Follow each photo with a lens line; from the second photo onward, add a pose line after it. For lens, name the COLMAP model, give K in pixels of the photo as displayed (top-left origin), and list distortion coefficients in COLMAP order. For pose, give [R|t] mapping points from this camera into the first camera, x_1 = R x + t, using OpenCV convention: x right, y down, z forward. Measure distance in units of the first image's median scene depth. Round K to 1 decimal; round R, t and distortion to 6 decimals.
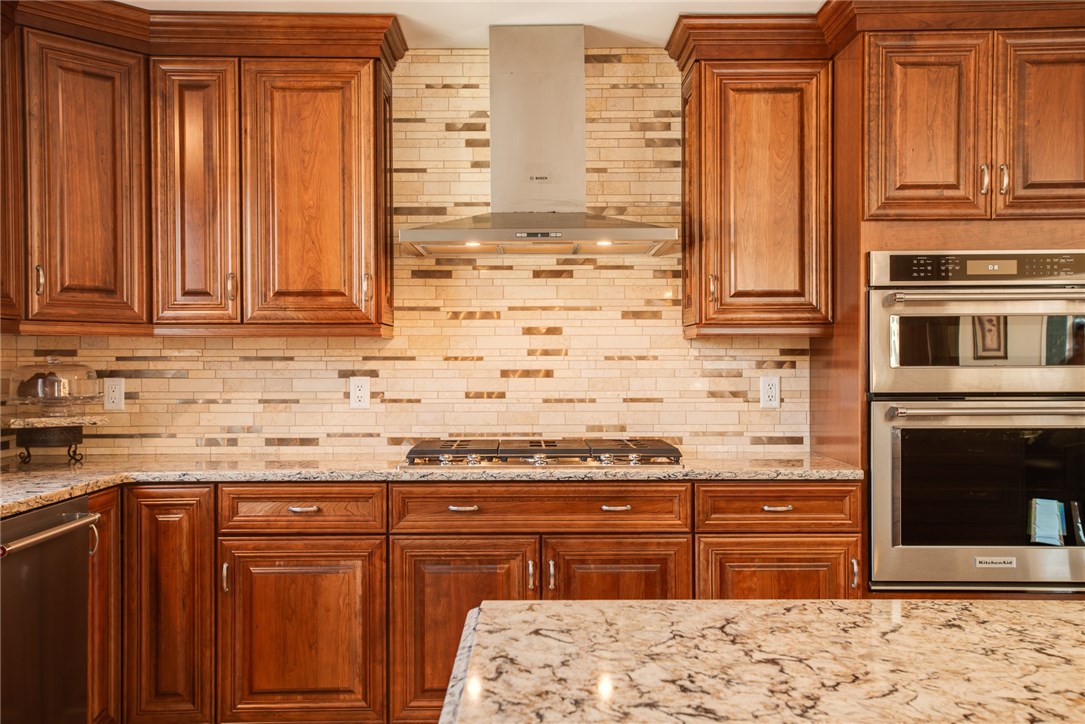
lens RADIAL K [[1033.8, 0, 542.5], [0, 1033.8, 362.0], [0, 0, 1]] dist [0.057512, 0.000018]
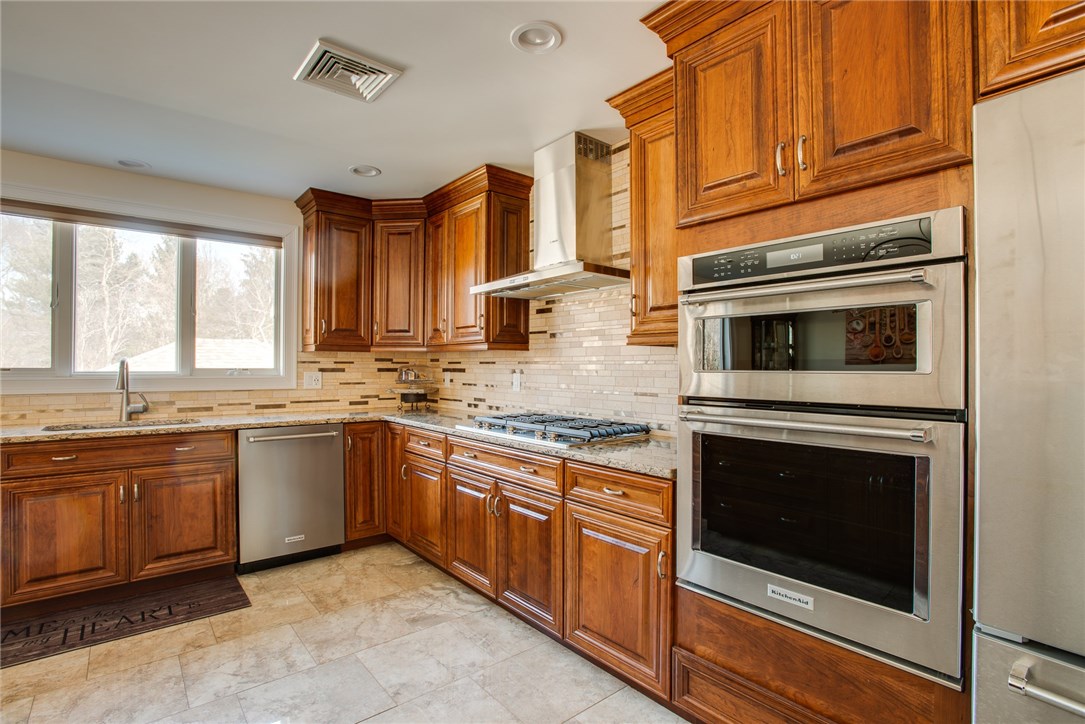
lens RADIAL K [[522.2, 0, 544.5], [0, 522.2, 365.8], [0, 0, 1]] dist [-0.072707, 0.028822]
pose [[0.628170, 0.004687, -0.778062, 0.629320], [-0.005415, 0.999984, 0.001652, 0.000134], [0.778057, 0.003175, 0.628185, 0.573544]]
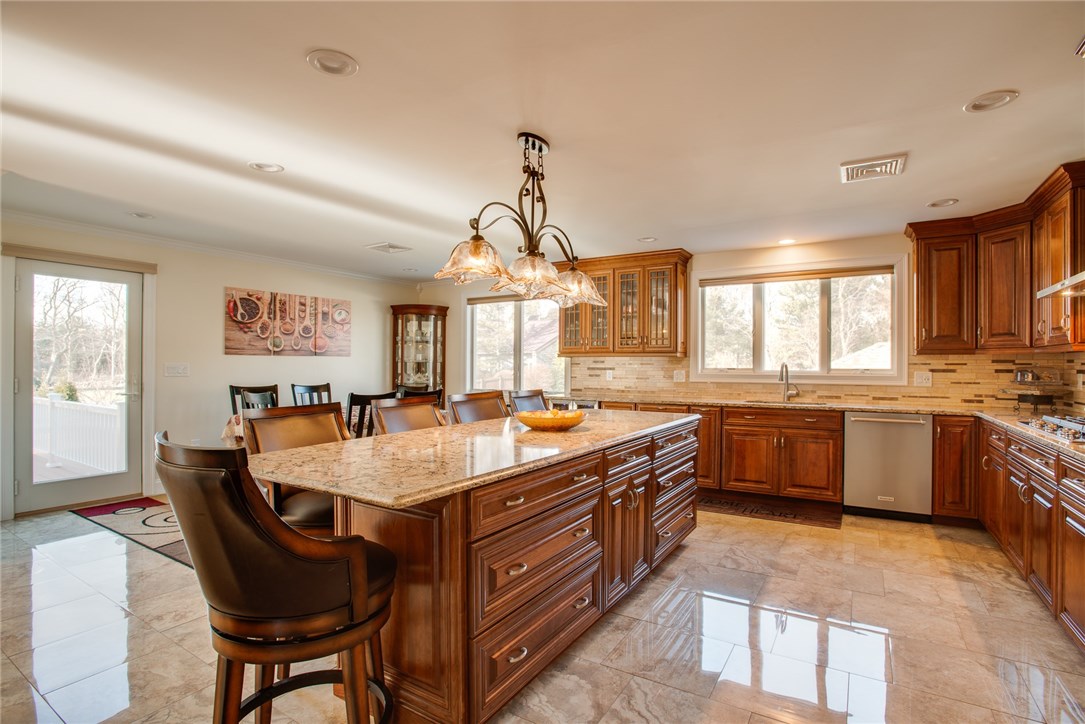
lens RADIAL K [[522.2, 0, 544.5], [0, 522.2, 365.8], [0, 0, 1]] dist [-0.072707, 0.028822]
pose [[-0.544214, 0.002098, -0.838944, 1.084158], [-0.001461, 0.999993, 0.003448, -0.001662], [0.838945, 0.003102, -0.544207, 0.779419]]
